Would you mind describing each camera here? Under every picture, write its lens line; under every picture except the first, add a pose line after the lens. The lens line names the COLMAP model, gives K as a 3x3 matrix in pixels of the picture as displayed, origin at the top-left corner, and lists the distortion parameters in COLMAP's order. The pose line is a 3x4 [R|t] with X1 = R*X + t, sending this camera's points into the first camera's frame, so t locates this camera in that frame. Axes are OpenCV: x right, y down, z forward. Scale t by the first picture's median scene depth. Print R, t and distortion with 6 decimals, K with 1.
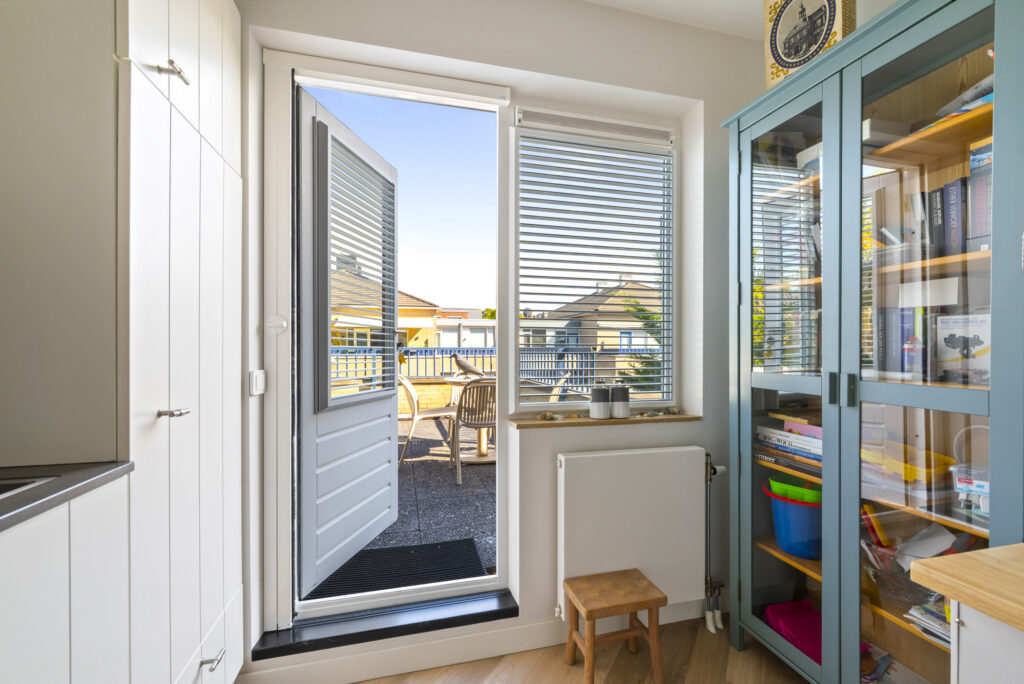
lens RADIAL K [[435.0, 0, 514.5], [0, 435.0, 348.0], [0, 0, 1]] dist [0.000013, 0.000009]
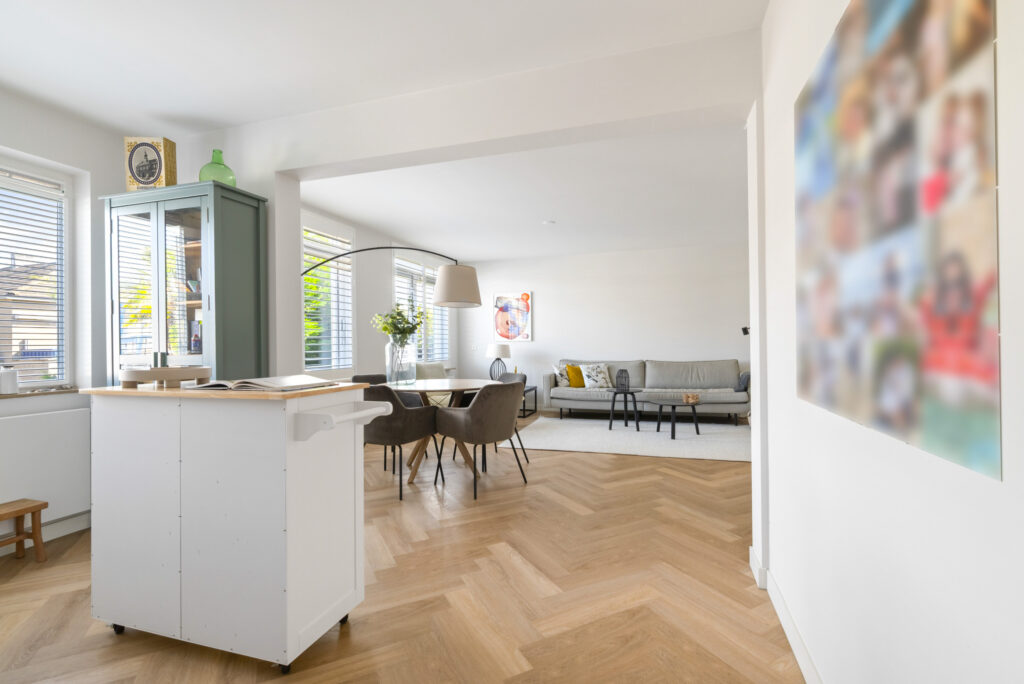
lens RADIAL K [[465.7, 0, 514.6], [0, 465.7, 341.5], [0, 0, 1]] dist [0.000118, -0.000167]
pose [[0.534808, -0.002767, 0.844969, -0.152421], [0.012957, 0.999904, -0.004927, 0.033961], [-0.844874, 0.013583, 0.534792, -1.241557]]
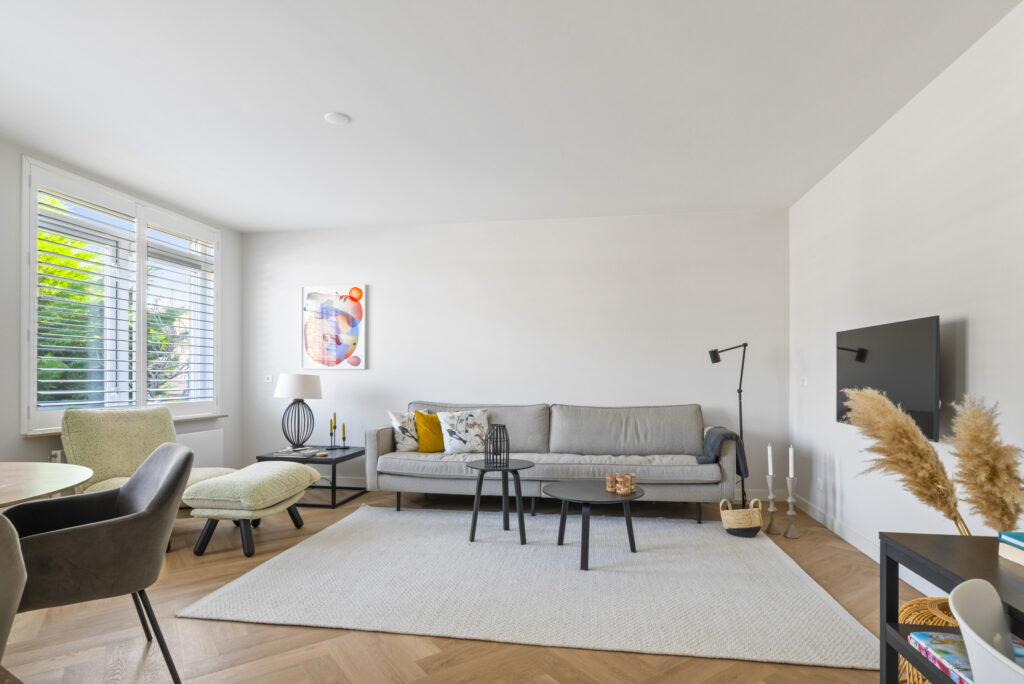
lens RADIAL K [[534.7, 0, 515.0], [0, 534.7, 374.9], [0, 0, 1]] dist [-0.000768, -0.000052]
pose [[0.405970, -0.001648, 0.913885, 1.492579], [0.001938, 0.999998, 0.000943, 0.039356], [-0.913884, 0.001388, 0.405973, -0.942894]]
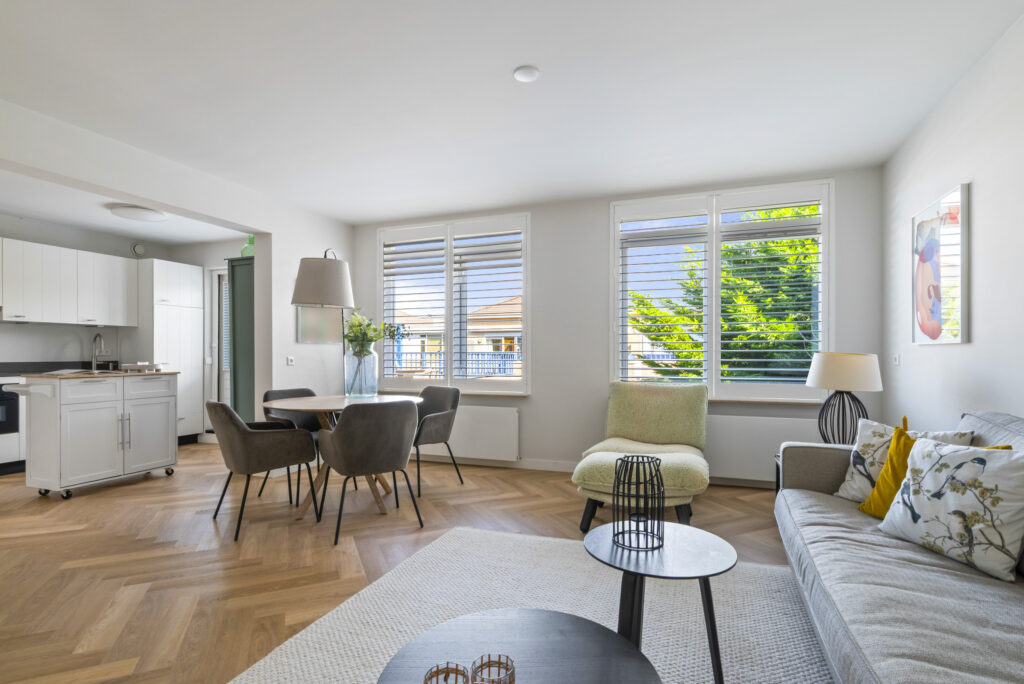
lens RADIAL K [[494.3, 0, 517.4], [0, 494.3, 360.3], [0, 0, 1]] dist [-0.001342, -0.000758]
pose [[0.816407, 0.002731, -0.577471, 3.934871], [0.002163, 0.999967, 0.007787, 0.046568], [0.577473, -0.007607, 0.816374, -0.915891]]
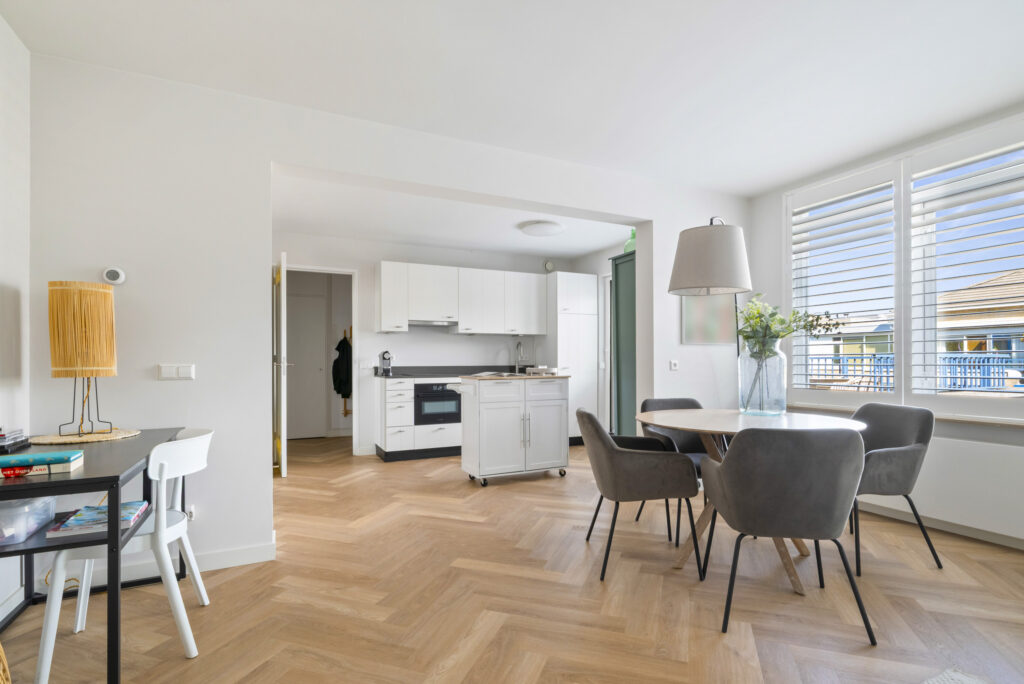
lens RADIAL K [[494.3, 0, 517.4], [0, 494.3, 360.3], [0, 0, 1]] dist [-0.001342, -0.000758]
pose [[0.193797, -0.009061, -0.981000, 3.442551], [0.002241, 0.999959, -0.008794, 0.067041], [0.981039, -0.000494, 0.193810, -0.557803]]
